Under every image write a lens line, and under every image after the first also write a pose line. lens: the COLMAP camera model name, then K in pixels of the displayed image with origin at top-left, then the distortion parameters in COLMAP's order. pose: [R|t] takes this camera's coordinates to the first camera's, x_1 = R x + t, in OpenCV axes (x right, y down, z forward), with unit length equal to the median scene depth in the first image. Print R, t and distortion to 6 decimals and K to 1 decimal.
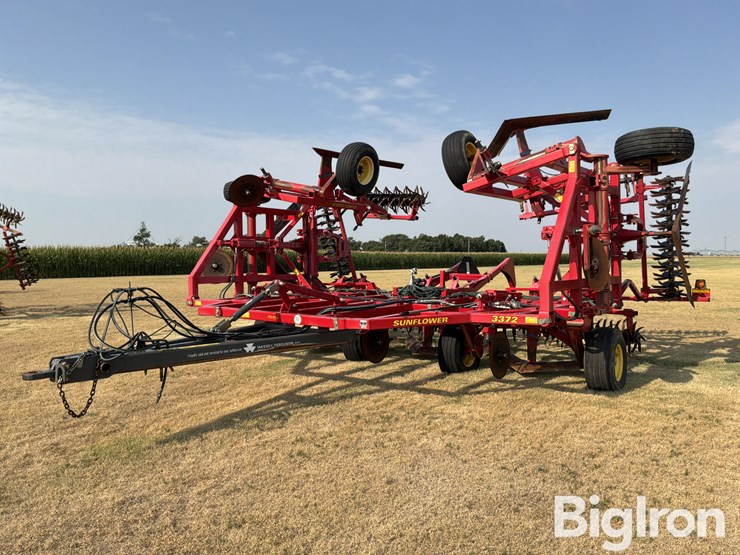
lens RADIAL K [[640.4, 0, 371.3], [0, 640.4, 275.0], [0, 0, 1]] dist [0.046350, -0.105788]
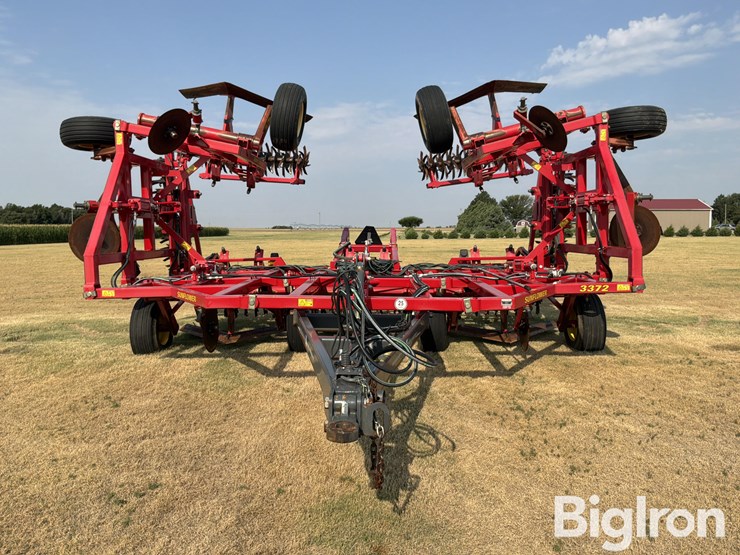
lens RADIAL K [[640.4, 0, 351.6], [0, 640.4, 273.9], [0, 0, 1]] dist [0.046350, -0.105788]
pose [[0.817385, -0.045364, 0.574303, -0.466486], [0.022208, 0.998635, 0.047274, -0.004718], [-0.575663, -0.025887, 0.817277, 0.302427]]
